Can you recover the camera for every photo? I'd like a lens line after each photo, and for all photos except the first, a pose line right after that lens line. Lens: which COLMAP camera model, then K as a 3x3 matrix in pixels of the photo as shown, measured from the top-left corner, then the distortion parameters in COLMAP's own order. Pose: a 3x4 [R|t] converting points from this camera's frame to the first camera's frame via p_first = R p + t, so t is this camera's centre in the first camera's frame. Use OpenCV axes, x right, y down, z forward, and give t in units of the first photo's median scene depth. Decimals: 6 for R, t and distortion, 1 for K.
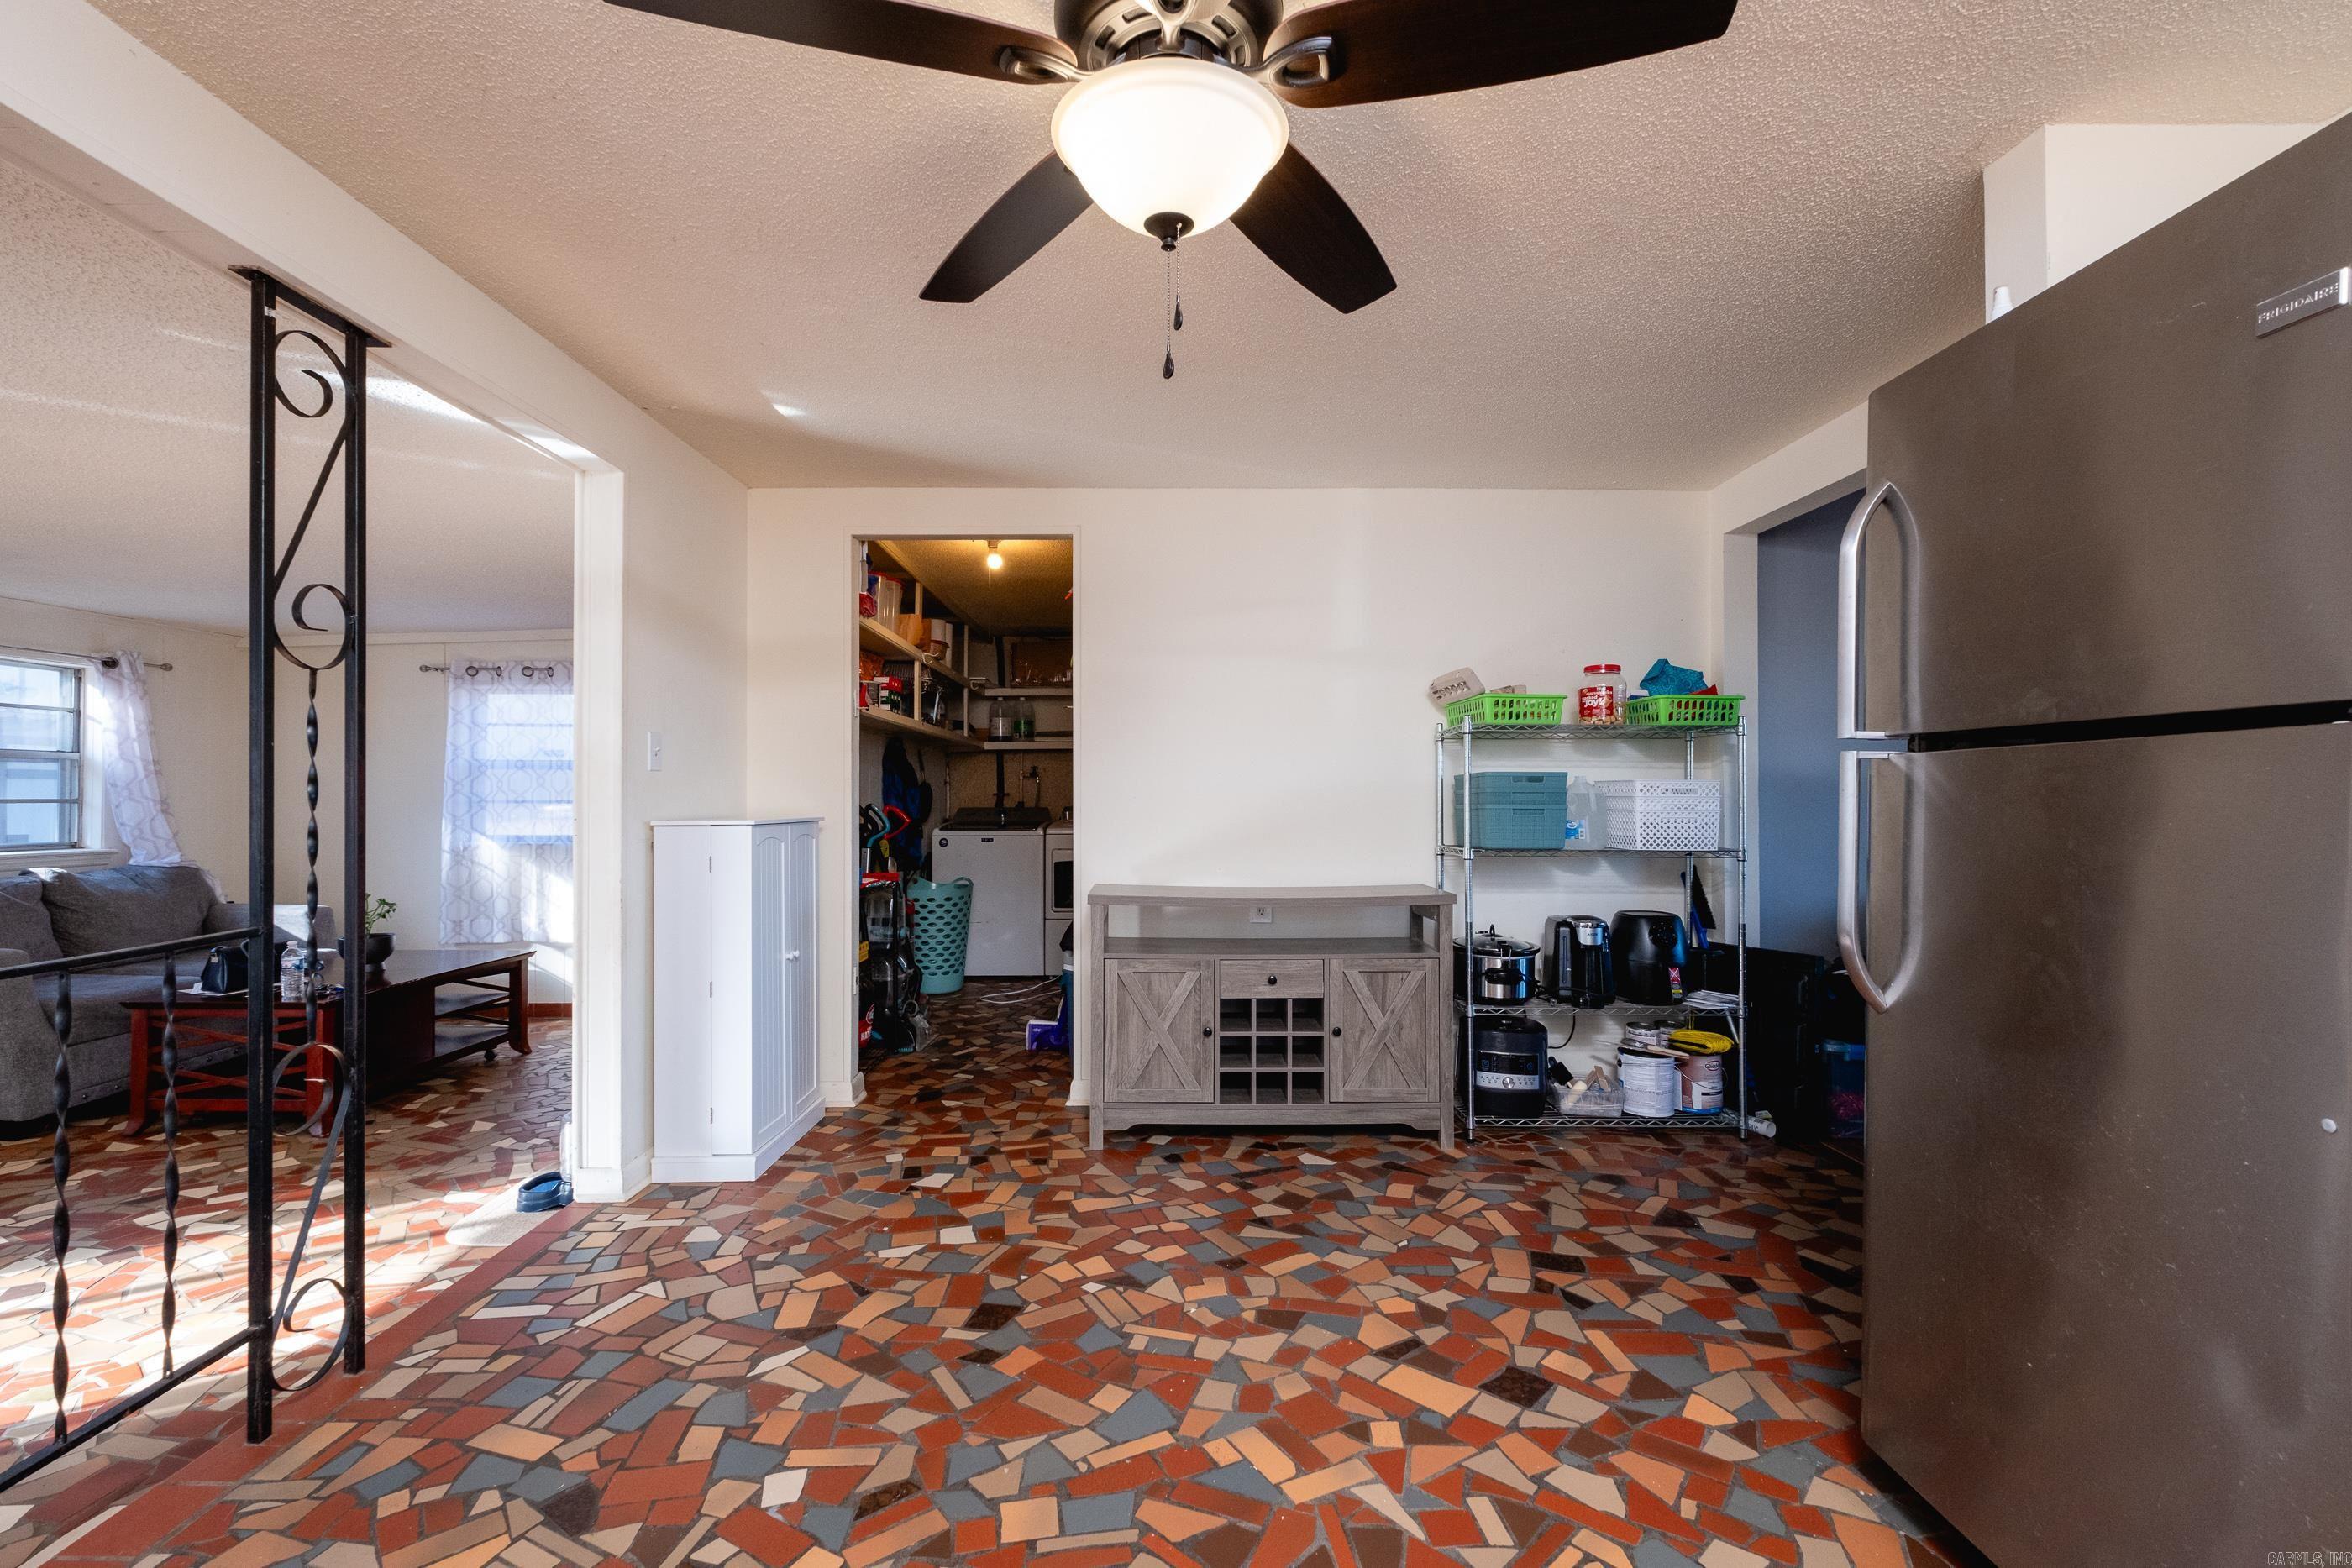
lens RADIAL K [[1014.3, 0, 1161.8], [0, 1014.3, 781.4], [0, 0, 1]] dist [0.000178, -0.000805]
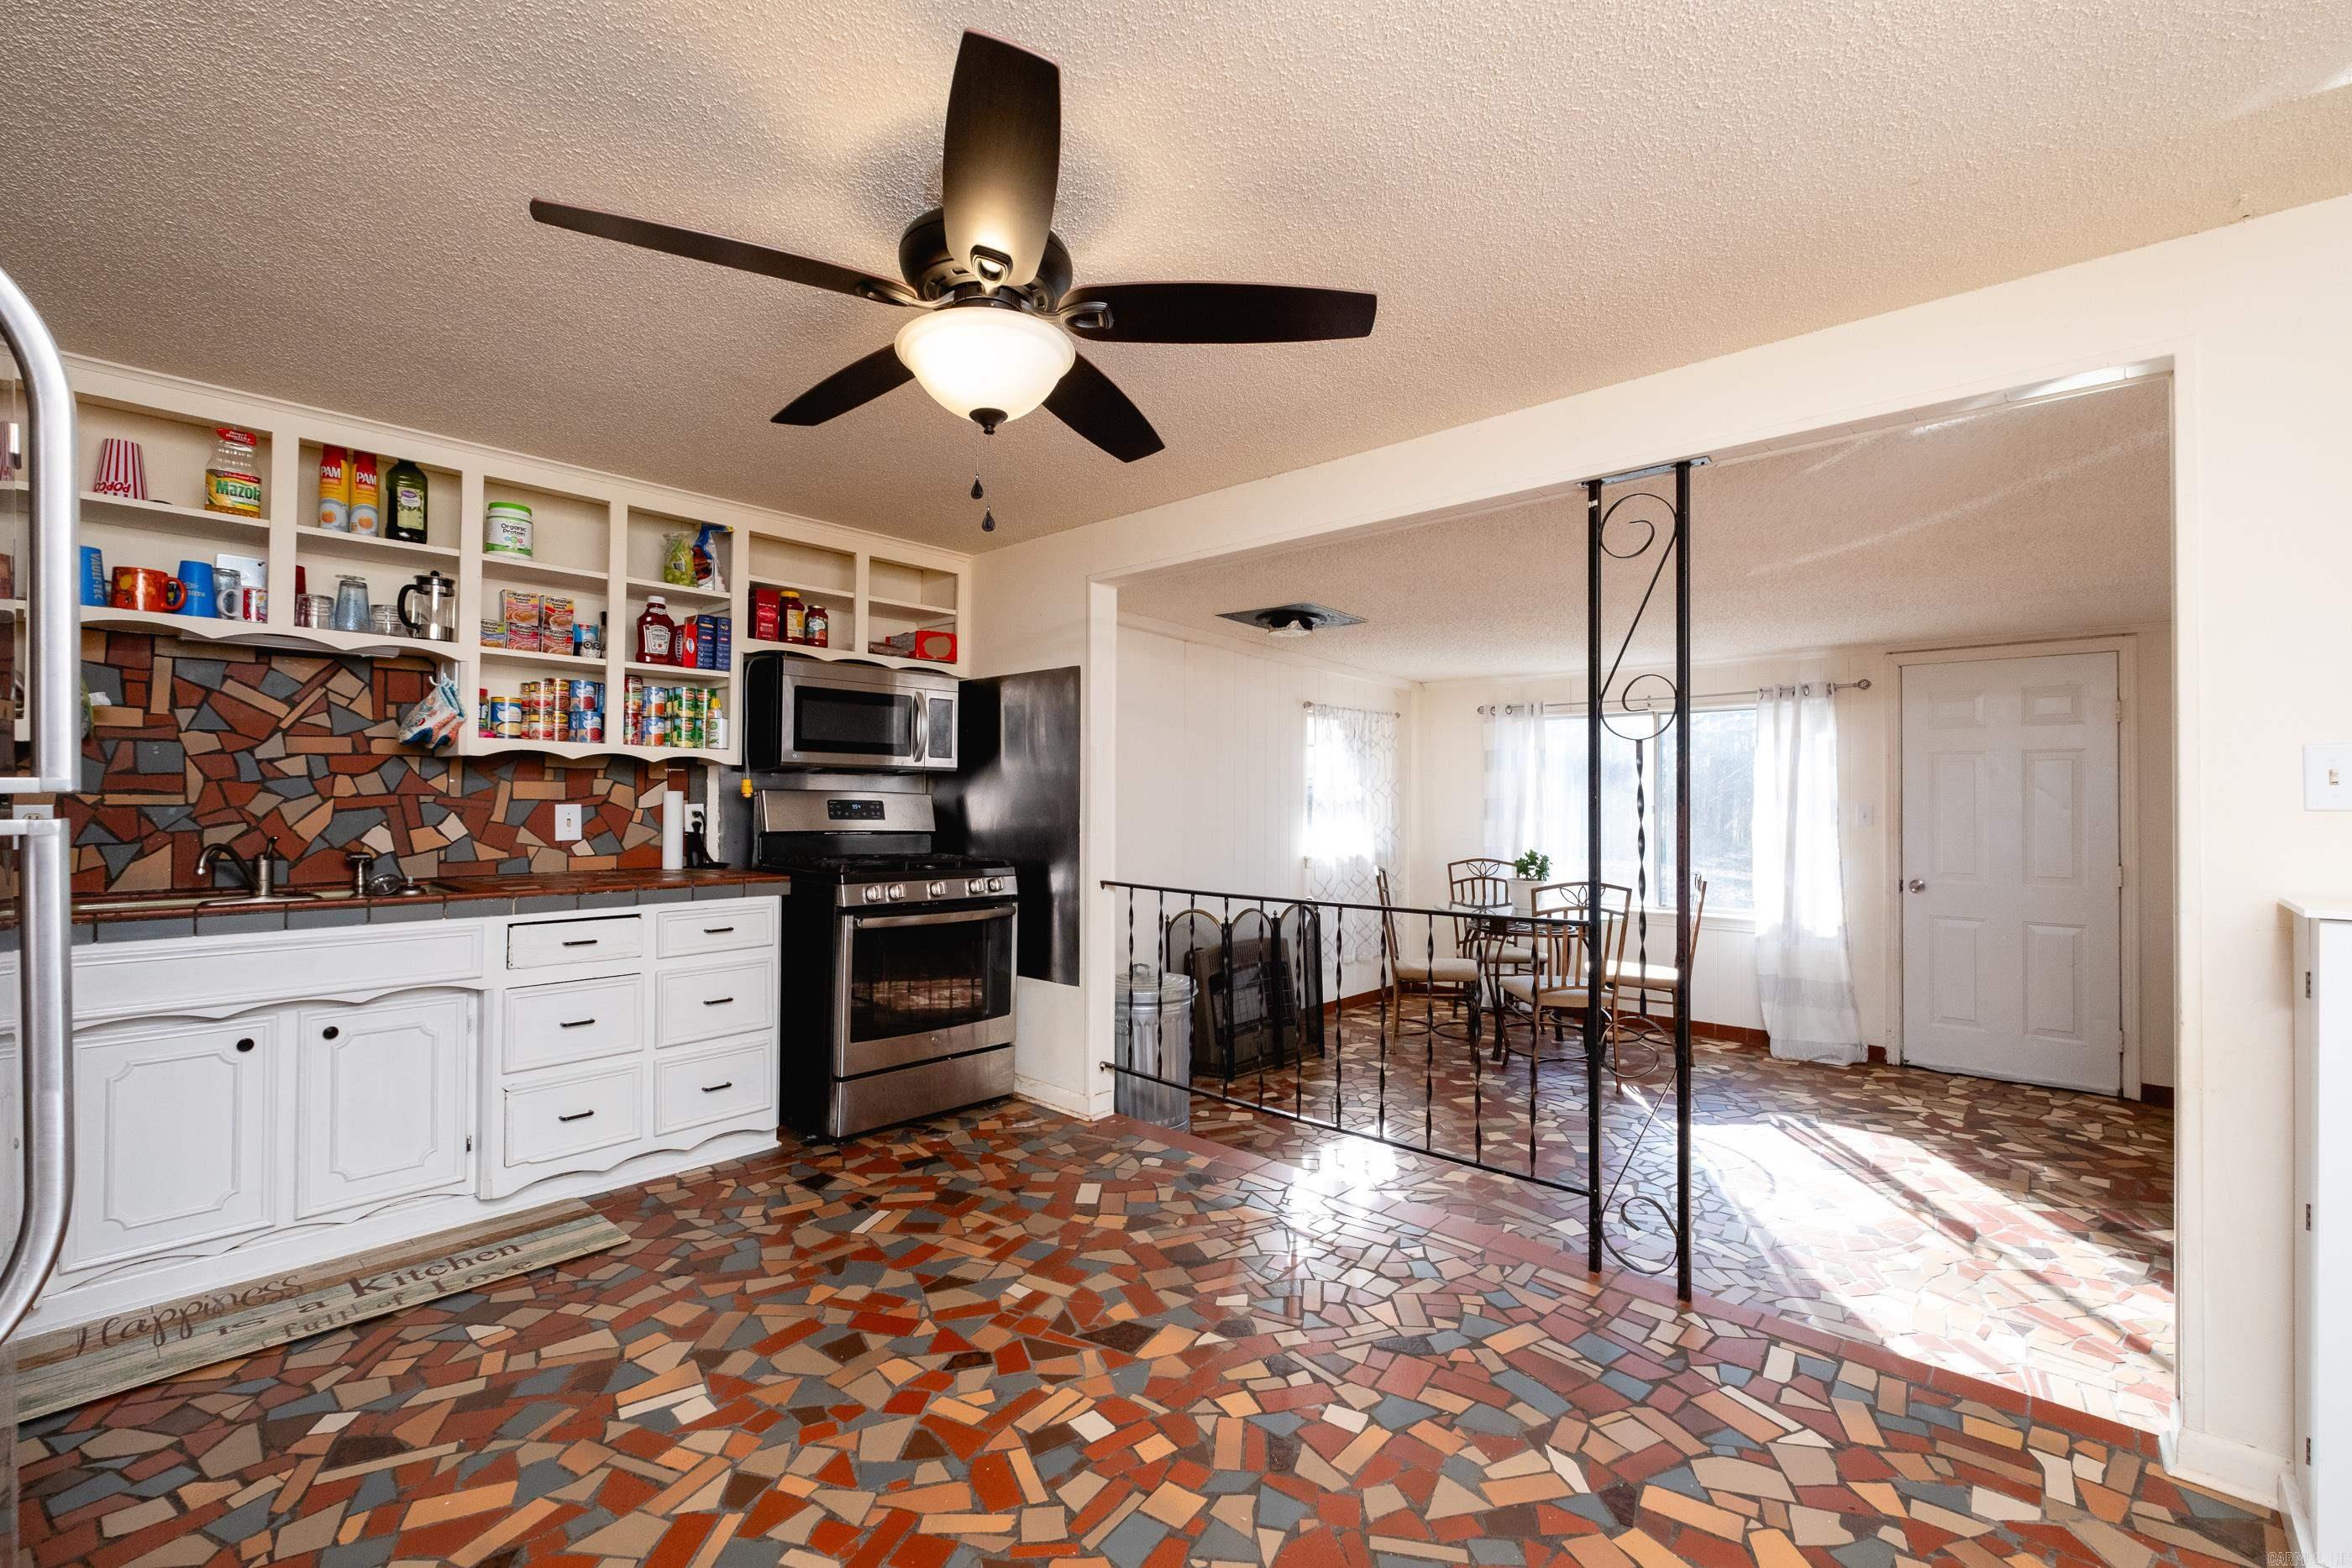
lens RADIAL K [[1005.6, 0, 1183.0], [0, 1005.6, 781.1], [0, 0, 1]] dist [-0.001922, -0.000646]
pose [[-0.669772, -0.014316, -0.742429, 0.492035], [0.004741, 0.999711, -0.023554, -0.024018], [0.742551, -0.019295, -0.669511, 1.261565]]
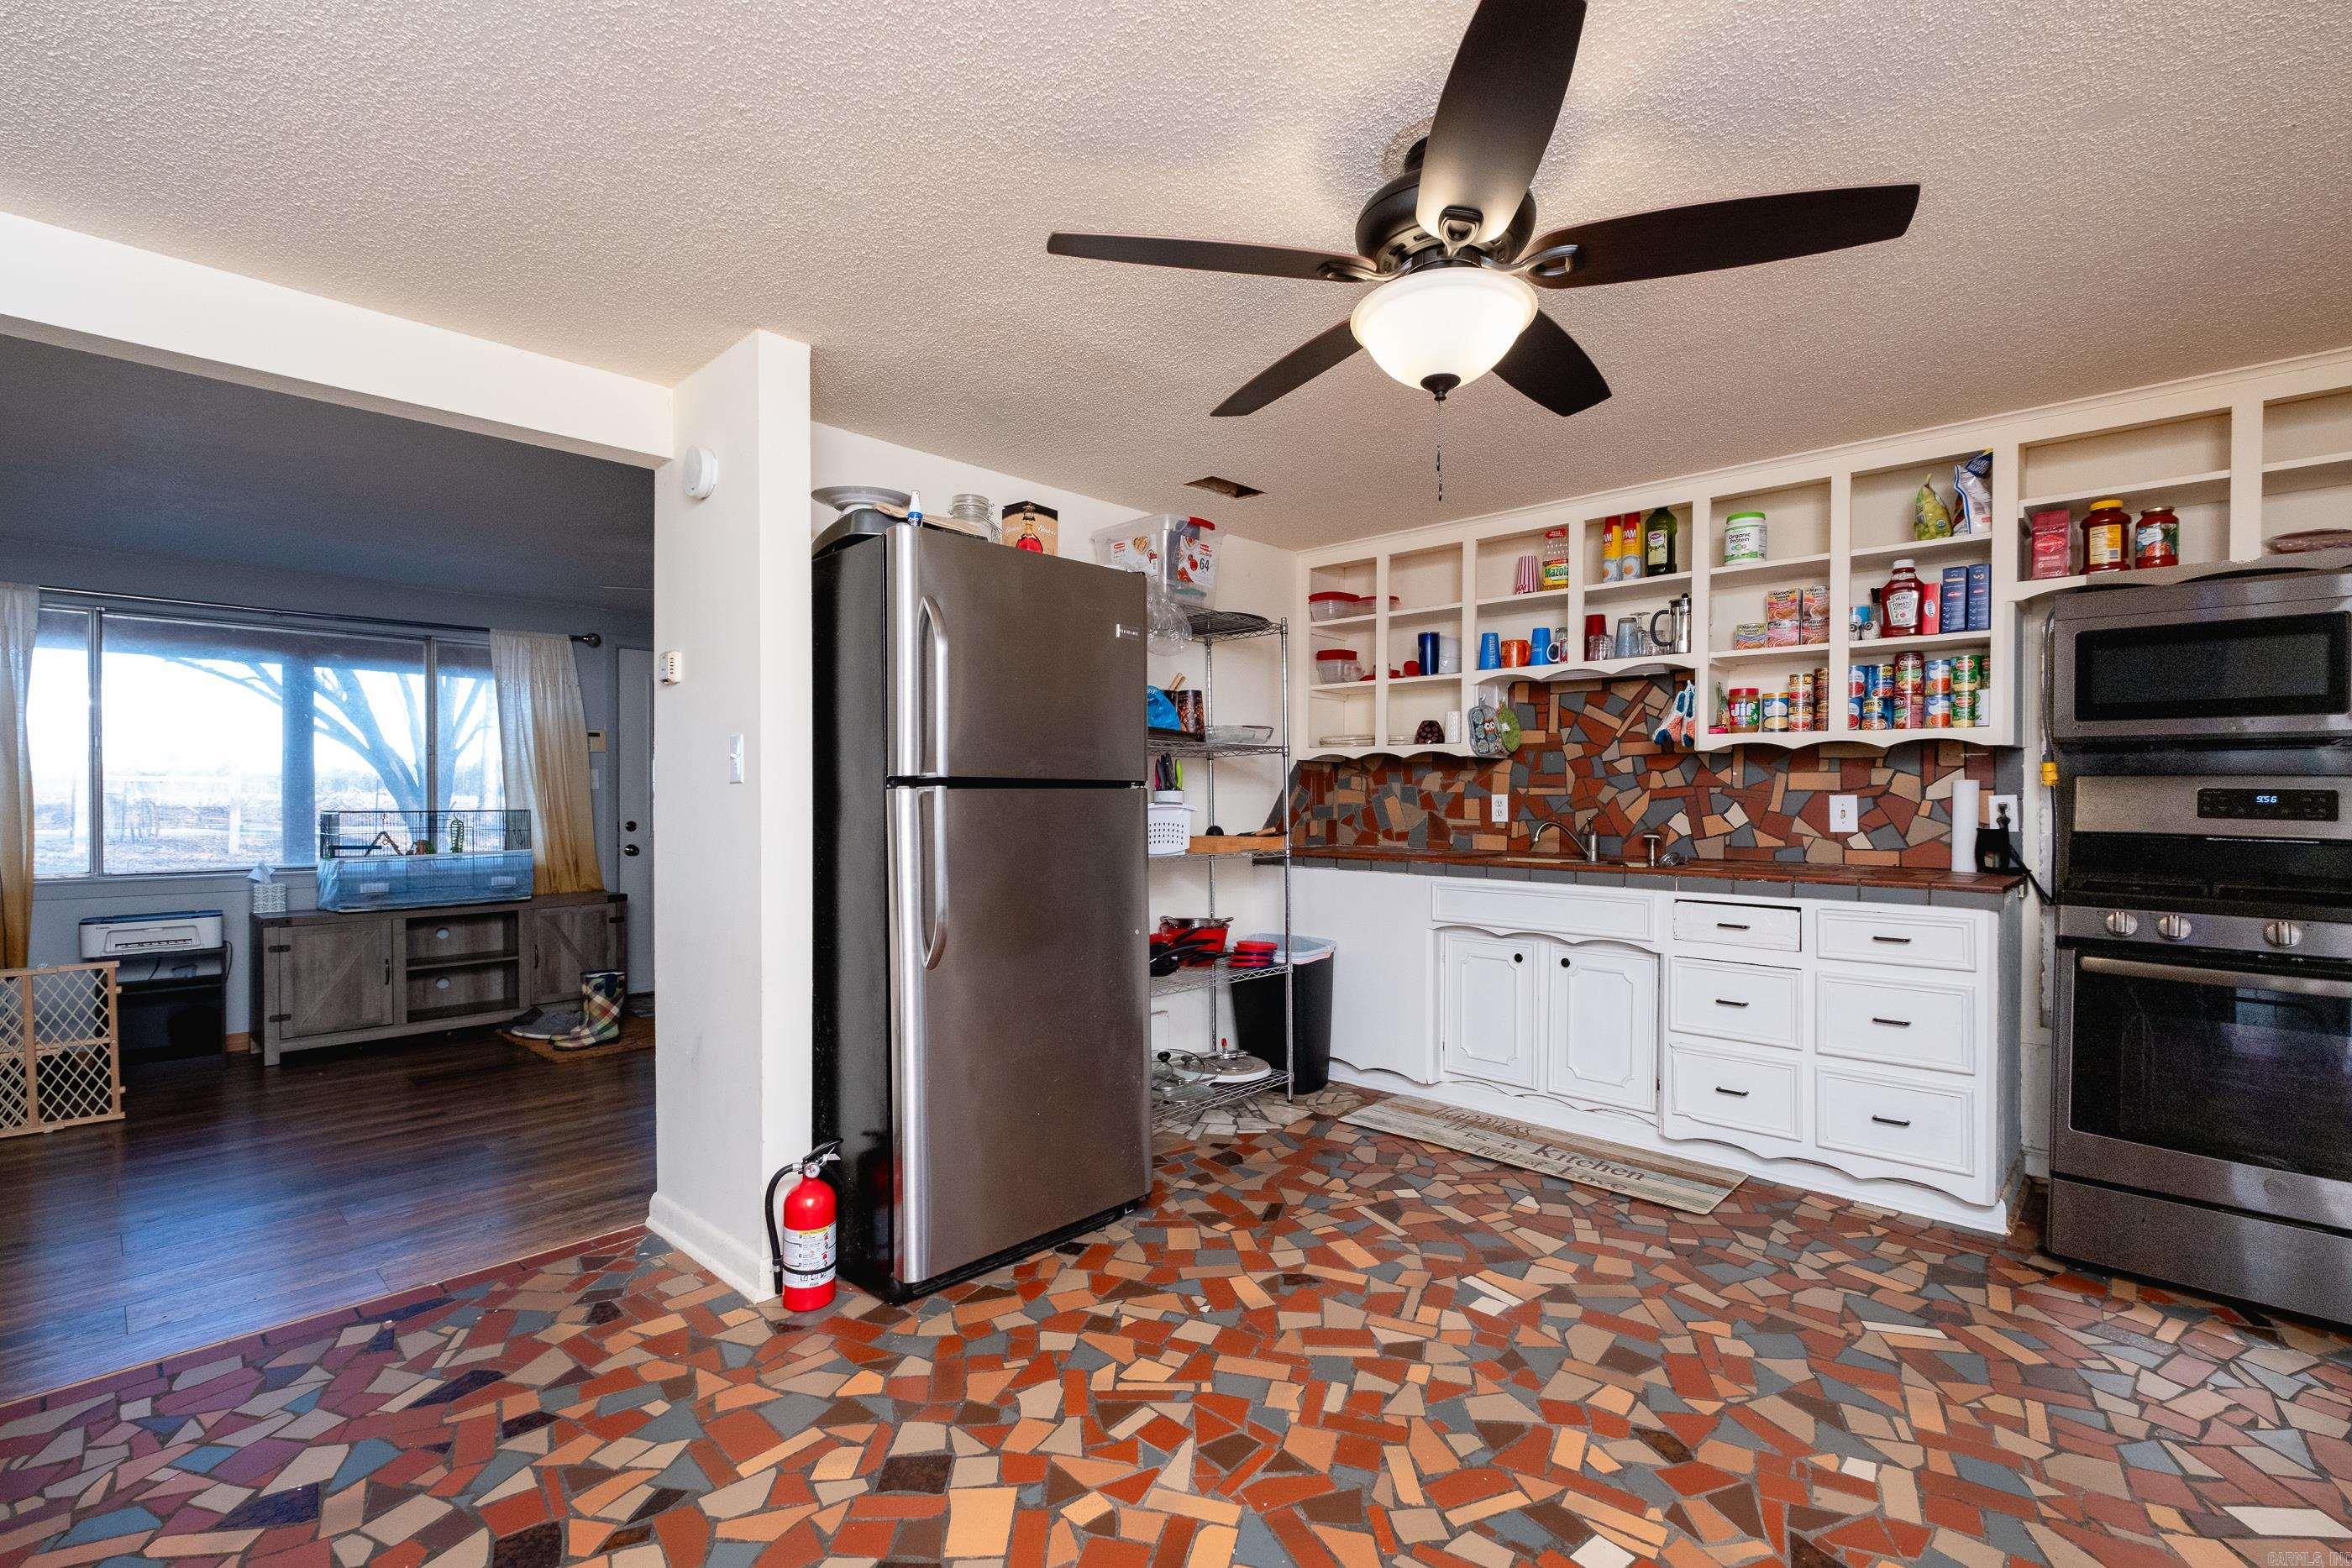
lens RADIAL K [[1042.9, 0, 1176.6], [0, 1042.9, 798.8], [0, 0, 1]] dist [-0.002969, -0.000565]
pose [[-0.724131, -0.002616, 0.689657, -0.407686], [-0.008638, 0.999949, -0.005277, -0.006244], [-0.689608, -0.009779, -0.724117, 1.342656]]
